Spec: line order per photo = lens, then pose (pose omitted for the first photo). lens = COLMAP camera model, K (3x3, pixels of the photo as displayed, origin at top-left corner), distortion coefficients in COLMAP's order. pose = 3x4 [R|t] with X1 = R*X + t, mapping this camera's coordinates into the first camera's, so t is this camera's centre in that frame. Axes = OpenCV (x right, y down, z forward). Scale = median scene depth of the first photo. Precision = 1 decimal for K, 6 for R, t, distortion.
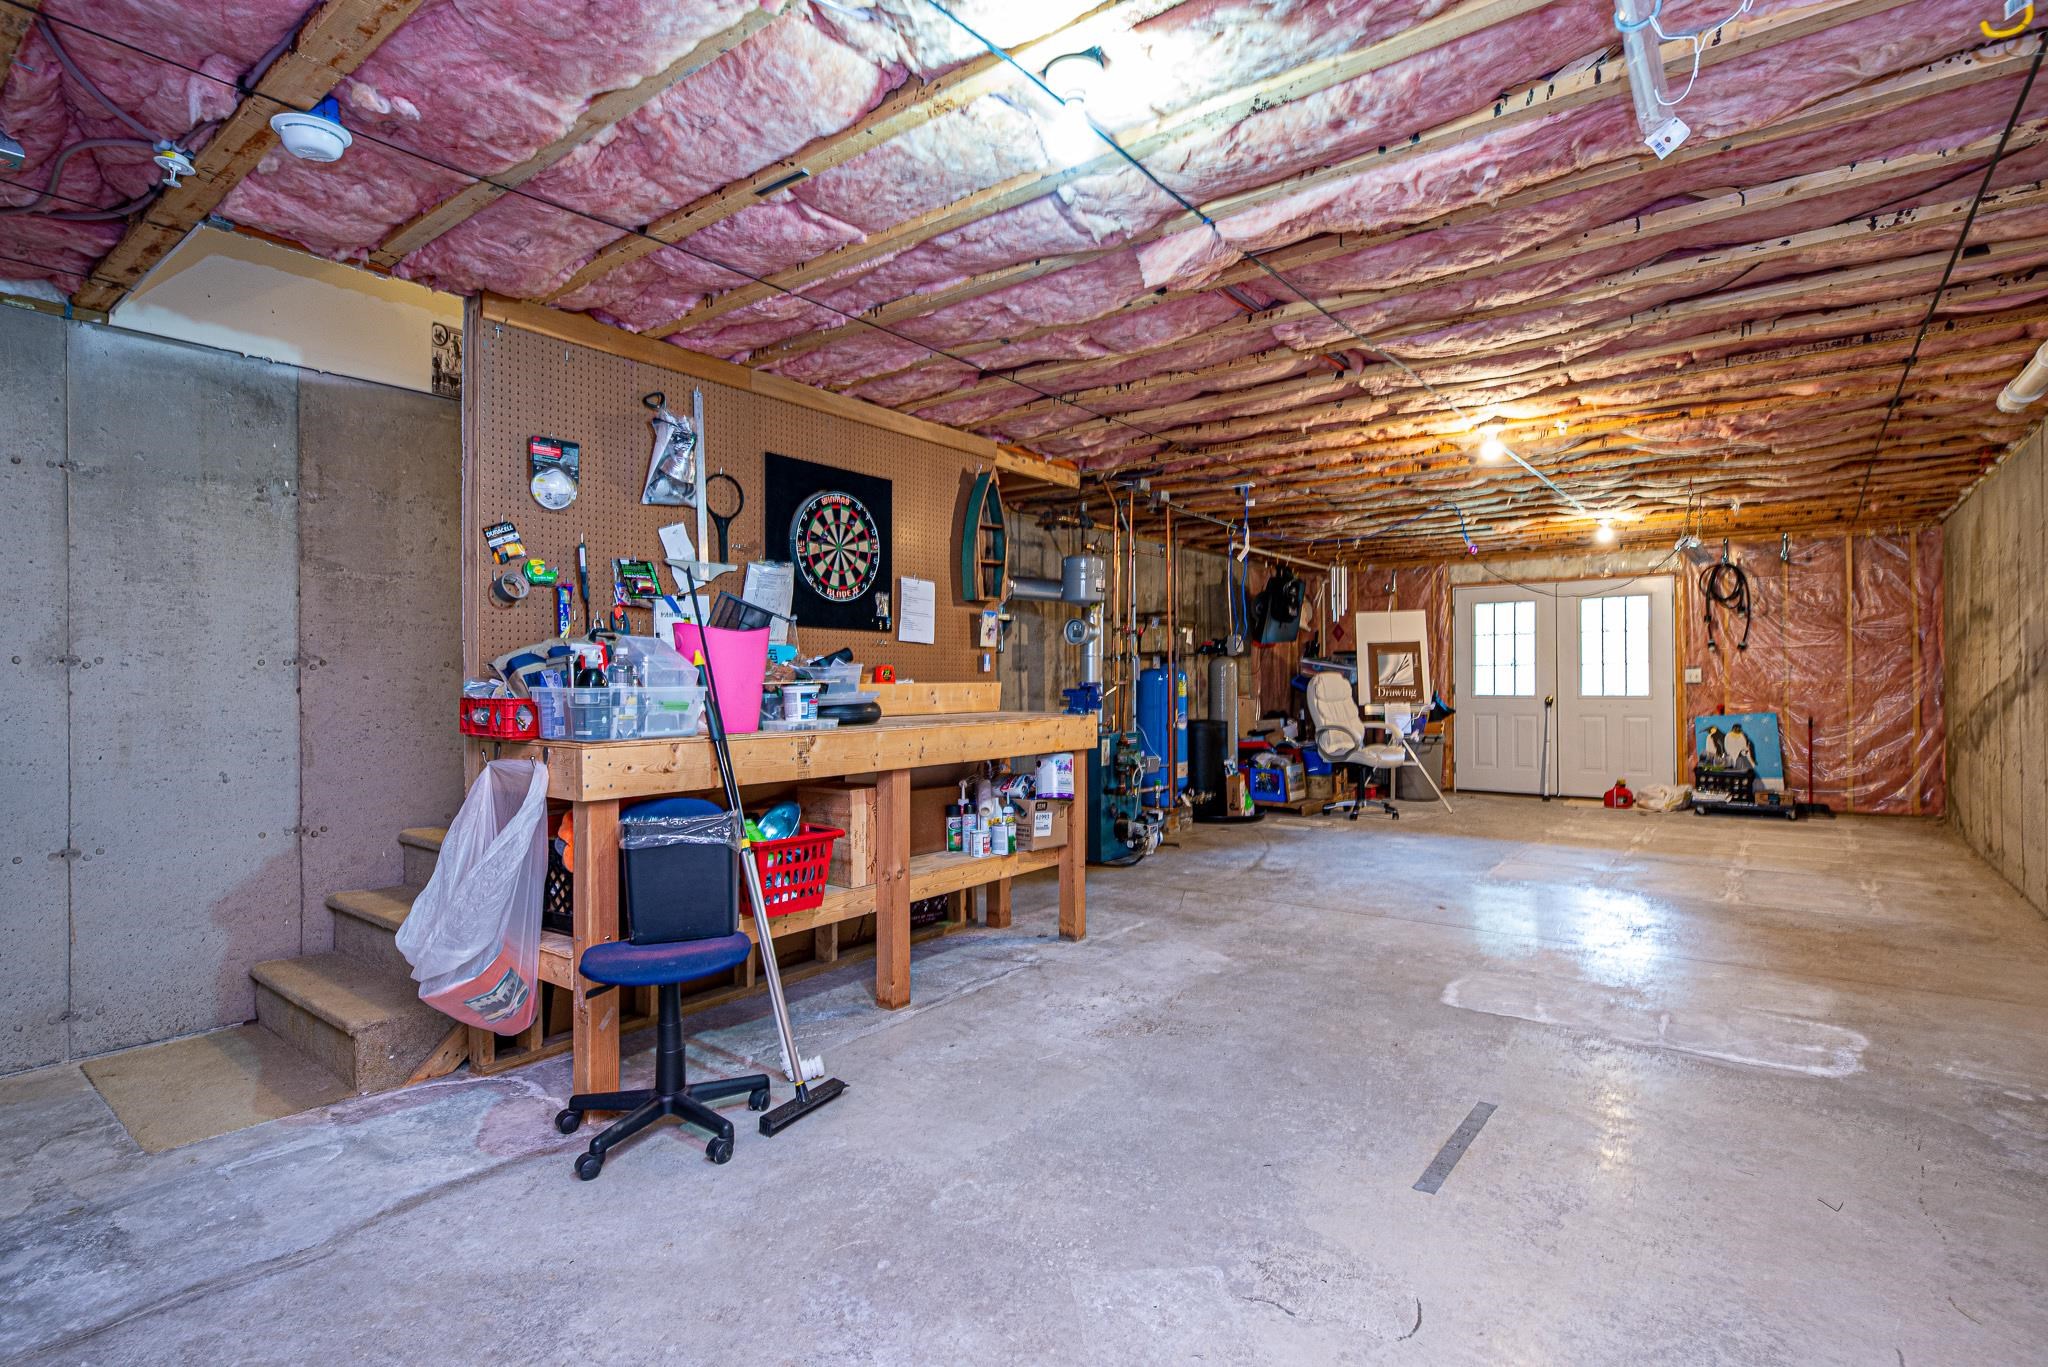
lens RADIAL K [[997.3, 0, 1021.5], [0, 997.3, 681.0], [0, 0, 1]] dist [0.000238, 0.000011]
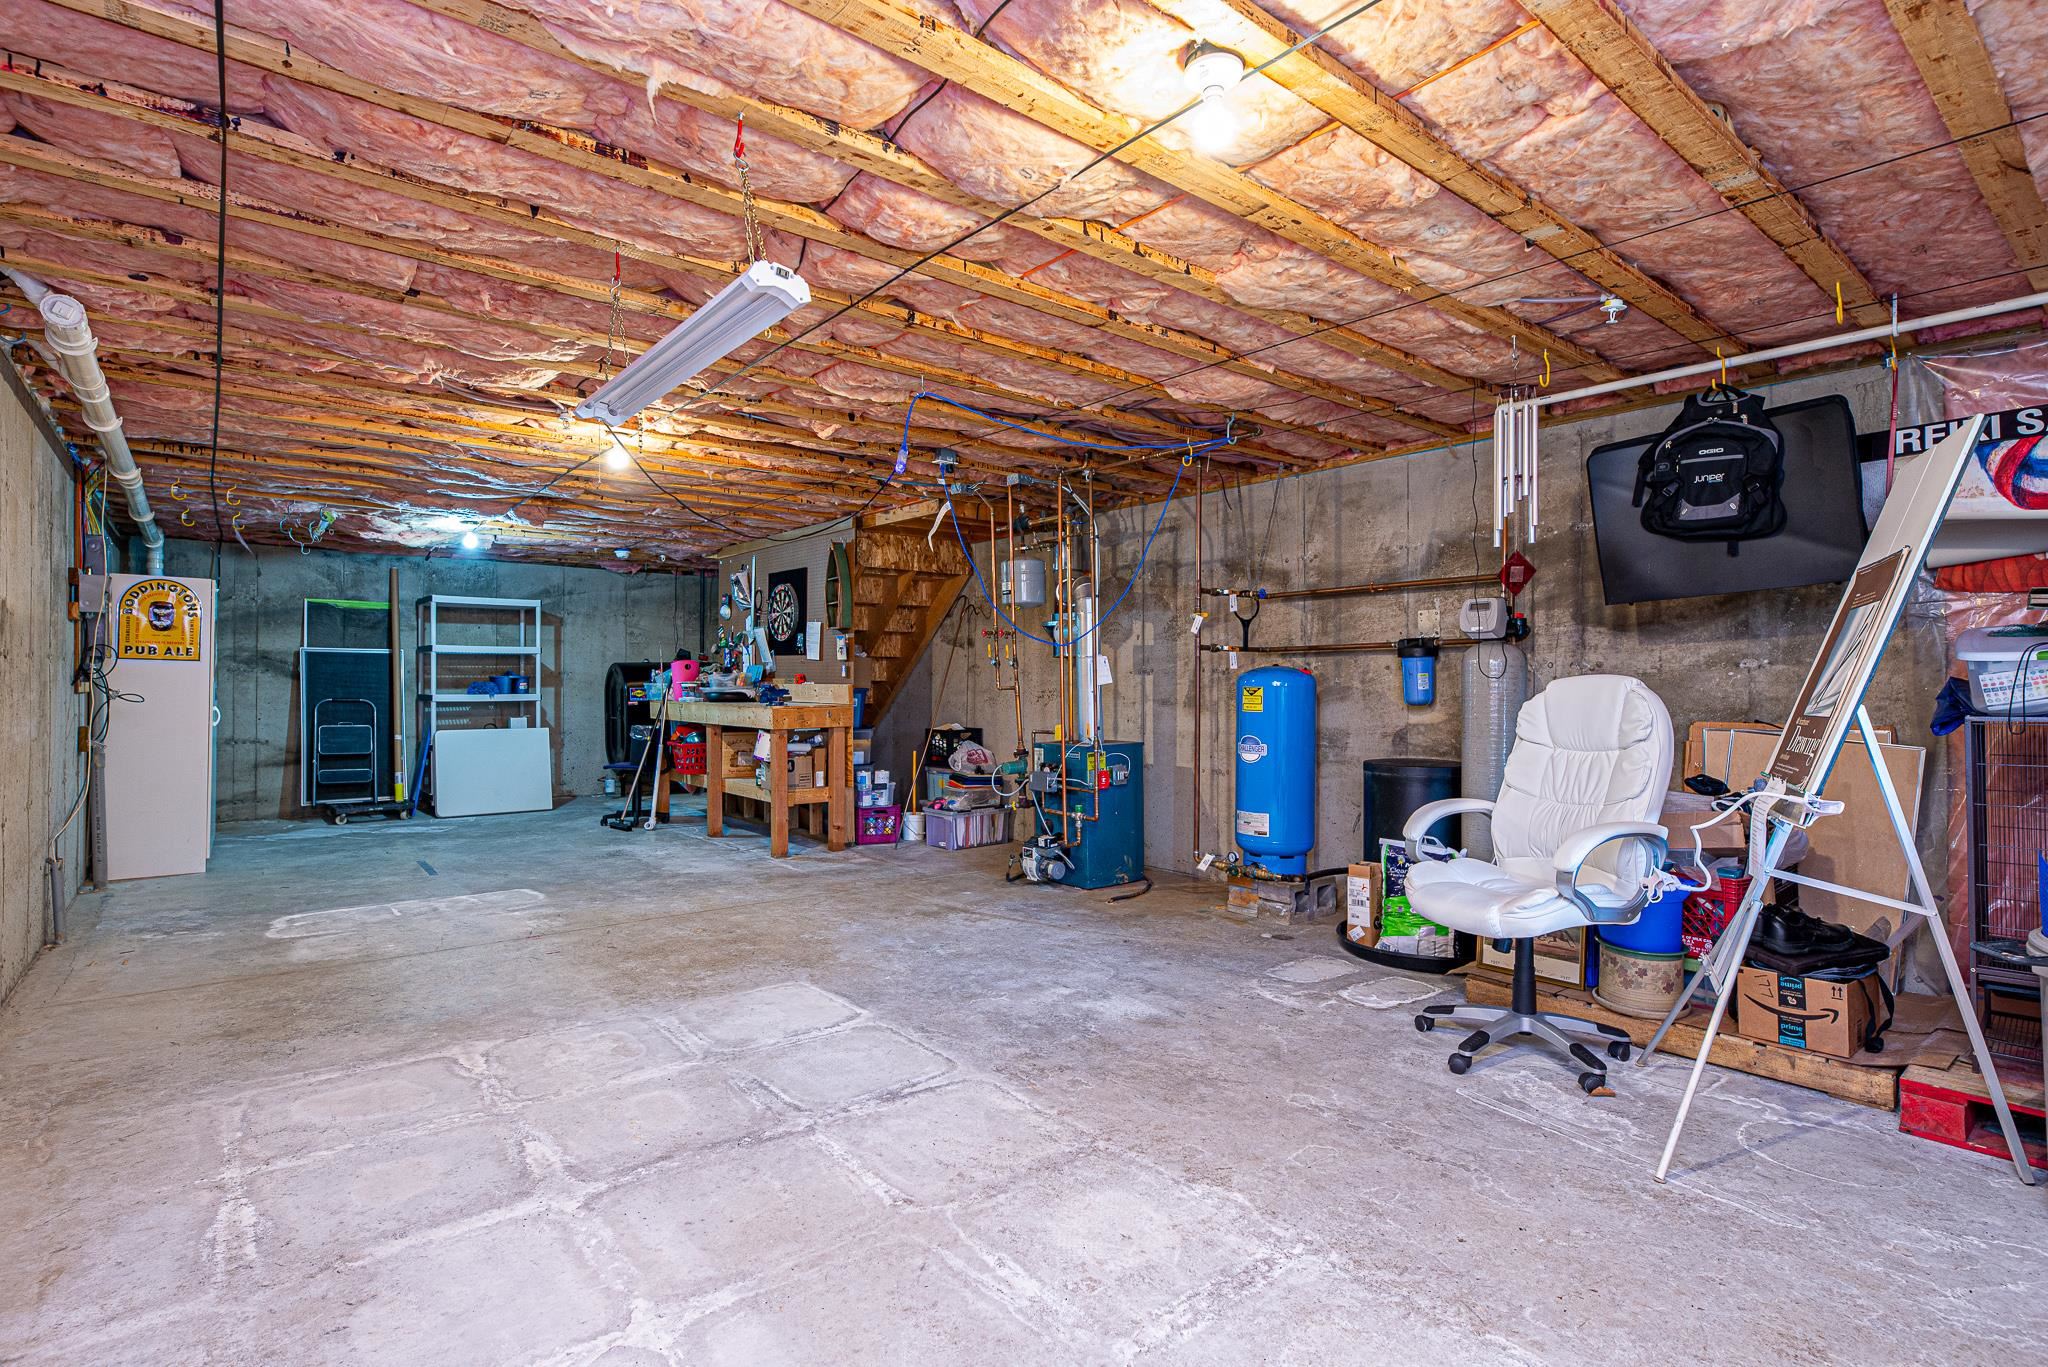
lens RADIAL K [[997.3, 0, 1022.2], [0, 997.3, 677.7], [0, 0, 1]] dist [0.000238, 0.000011]
pose [[-0.225421, -0.000933, -0.974261, 1.500695], [-0.005080, 0.999987, 0.000218, -0.010697], [0.974248, 0.004999, -0.225423, 1.787309]]
